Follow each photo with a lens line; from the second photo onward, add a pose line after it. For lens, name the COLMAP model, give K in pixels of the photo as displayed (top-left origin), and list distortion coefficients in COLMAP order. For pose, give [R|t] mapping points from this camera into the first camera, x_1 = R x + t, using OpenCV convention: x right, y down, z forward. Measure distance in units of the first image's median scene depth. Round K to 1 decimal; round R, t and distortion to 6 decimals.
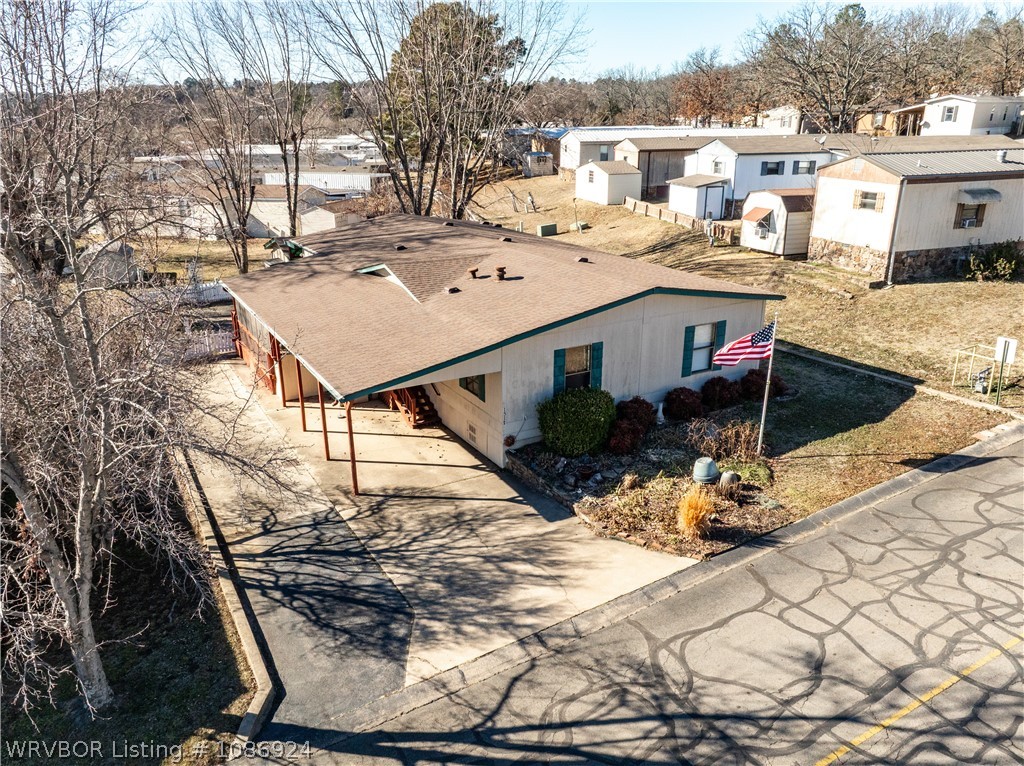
lens RADIAL K [[731.4, 0, 512.0], [0, 731.4, 383.0], [0, 0, 1]] dist [-0.033015, 0.010681]
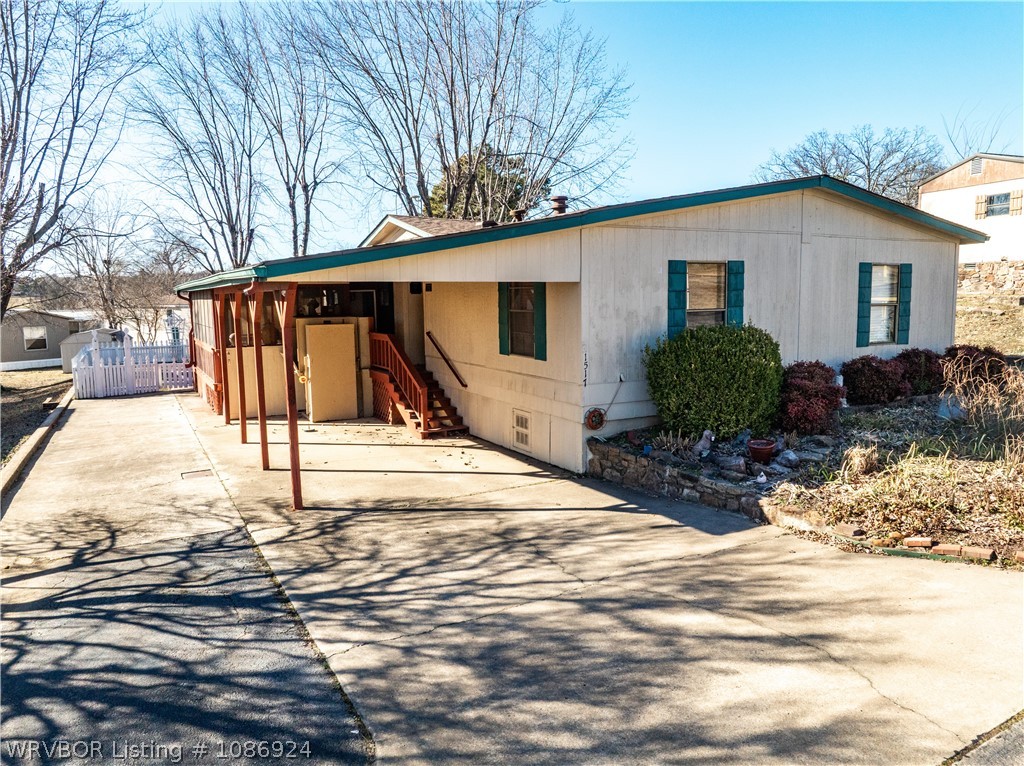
lens RADIAL K [[708.0, 0, 535.7], [0, 708.0, 360.8], [0, 0, 1]] dist [-0.041344, 0.002975]
pose [[0.999949, -0.010062, 0.001049, -0.056305], [0.010036, 0.973569, -0.228172, 0.185776], [0.001275, 0.228171, 0.973620, 0.569389]]
